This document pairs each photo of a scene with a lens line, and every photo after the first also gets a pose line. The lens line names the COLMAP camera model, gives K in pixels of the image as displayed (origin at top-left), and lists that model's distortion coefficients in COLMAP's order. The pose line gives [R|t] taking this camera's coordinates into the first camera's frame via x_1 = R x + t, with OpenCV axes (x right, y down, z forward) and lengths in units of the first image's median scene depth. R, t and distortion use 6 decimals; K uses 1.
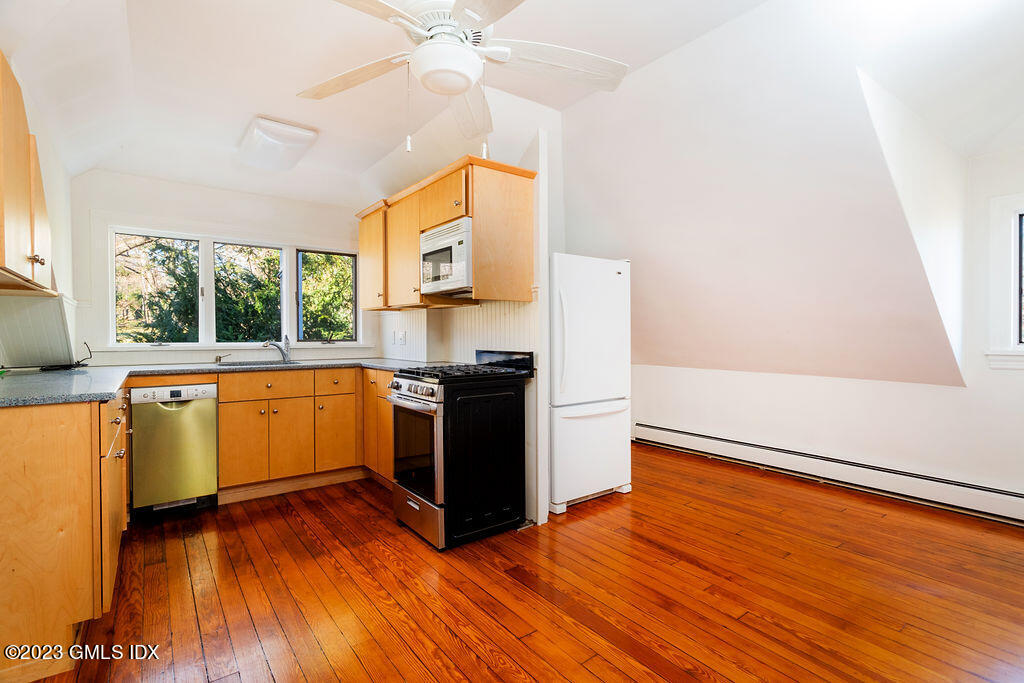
lens RADIAL K [[482.7, 0, 508.7], [0, 482.7, 340.3], [0, 0, 1]] dist [0.000001, 0.000507]
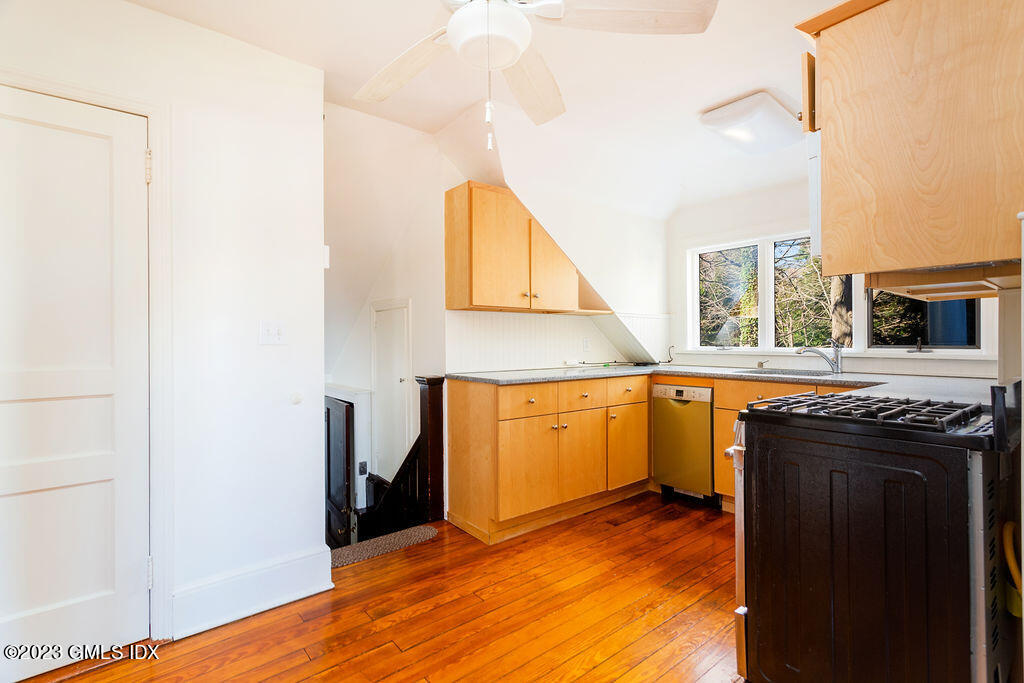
lens RADIAL K [[482.7, 0, 508.7], [0, 482.7, 340.3], [0, 0, 1]] dist [0.000001, 0.000507]
pose [[0.039662, 0.003980, -0.999205, 0.402268], [-0.005222, 0.999979, 0.003776, -0.013184], [0.999200, 0.005068, 0.039682, 0.547409]]
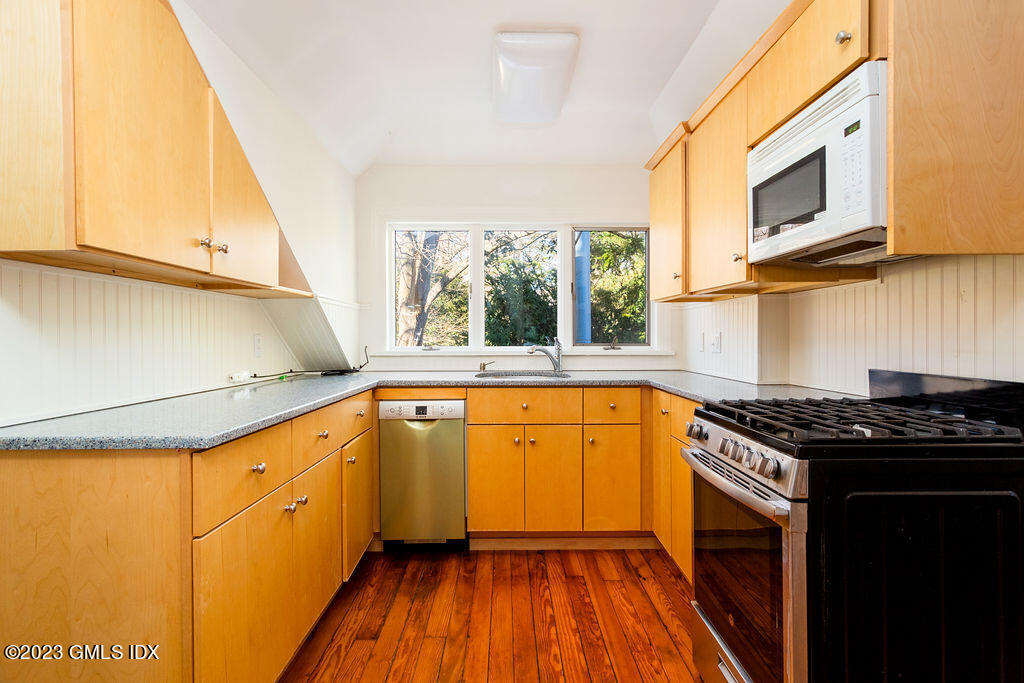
lens RADIAL K [[482.7, 0, 508.7], [0, 482.7, 340.3], [0, 0, 1]] dist [0.000001, 0.000507]
pose [[0.805834, 0.004886, -0.592121, -0.079402], [-0.004911, 0.999987, 0.001567, -0.010619], [0.592121, 0.001645, 0.805847, 0.413986]]
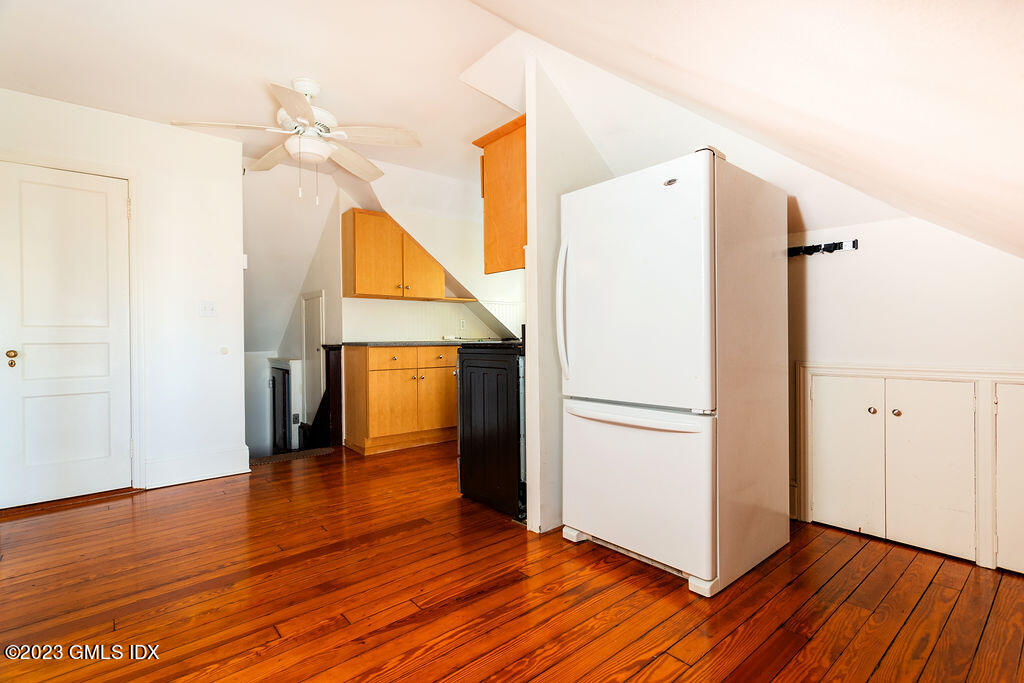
lens RADIAL K [[482.7, 0, 508.7], [0, 482.7, 340.3], [0, 0, 1]] dist [0.000001, 0.000507]
pose [[0.059220, 0.009202, -0.998203, 0.853810], [-0.002203, 0.999956, 0.009087, 0.041356], [0.998243, 0.001661, 0.059237, 0.865275]]
